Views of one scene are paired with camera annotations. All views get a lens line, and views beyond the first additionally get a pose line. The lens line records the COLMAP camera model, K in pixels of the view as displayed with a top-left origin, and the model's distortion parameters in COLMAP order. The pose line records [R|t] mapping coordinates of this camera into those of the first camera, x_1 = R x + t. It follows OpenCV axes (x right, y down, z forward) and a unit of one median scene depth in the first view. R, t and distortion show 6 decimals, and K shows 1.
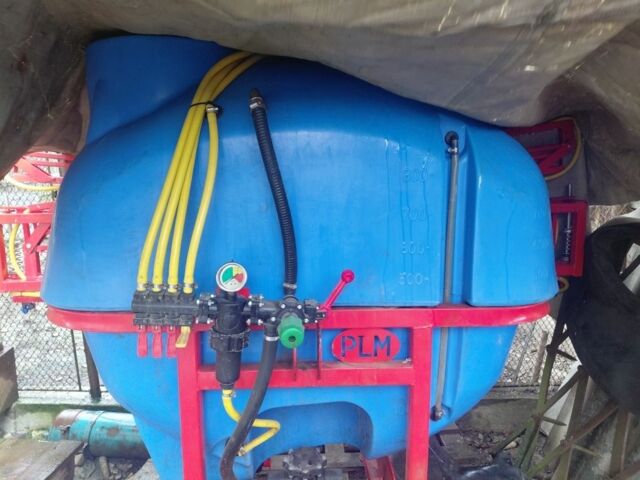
lens RADIAL K [[406.8, 0, 320.0], [0, 406.8, 240.0], [0, 0, 1]] dist [0.037275, -0.002478]
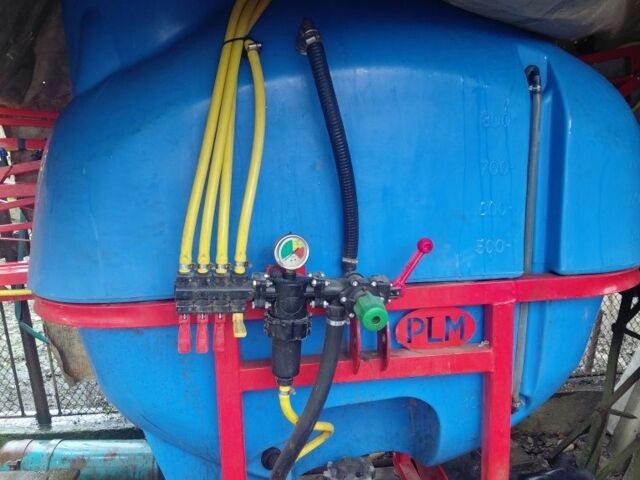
lens RADIAL K [[536.4, 0, 320.0], [0, 536.4, 240.0], [0, 0, 1]] dist [0.054916, 0.000361]
pose [[0.997227, -0.044187, 0.059881, -0.189661], [0.040862, 0.997613, 0.055669, 0.007002], [-0.062198, -0.053067, 0.996652, -0.079517]]
